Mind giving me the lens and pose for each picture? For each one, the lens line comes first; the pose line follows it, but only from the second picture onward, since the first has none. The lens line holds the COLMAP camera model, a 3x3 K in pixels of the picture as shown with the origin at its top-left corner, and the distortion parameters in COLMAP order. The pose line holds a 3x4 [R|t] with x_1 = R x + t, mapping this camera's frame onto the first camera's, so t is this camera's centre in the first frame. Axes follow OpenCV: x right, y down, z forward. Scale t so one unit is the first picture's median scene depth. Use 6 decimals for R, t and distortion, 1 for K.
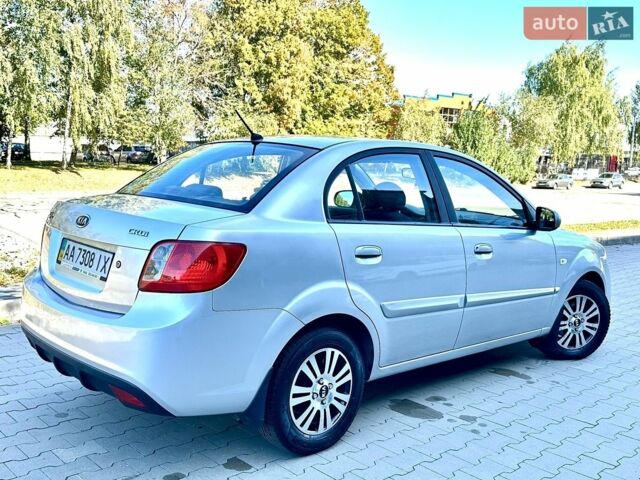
lens RADIAL K [[627.1, 0, 277.1], [0, 627.1, 222.8], [0, 0, 1]] dist [0.049037, -0.006243]
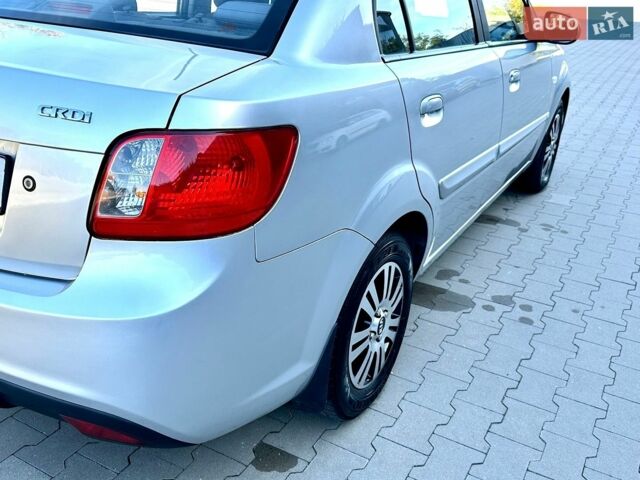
lens RADIAL K [[614.2, 0, 288.2], [0, 614.2, 223.5], [0, 0, 1]] dist [0.042807, -0.017191]
pose [[0.945777, -0.130662, 0.297376, -0.157039], [0.029126, 0.945950, 0.323001, -0.037781], [-0.323507, -0.296825, 0.898464, 0.379083]]
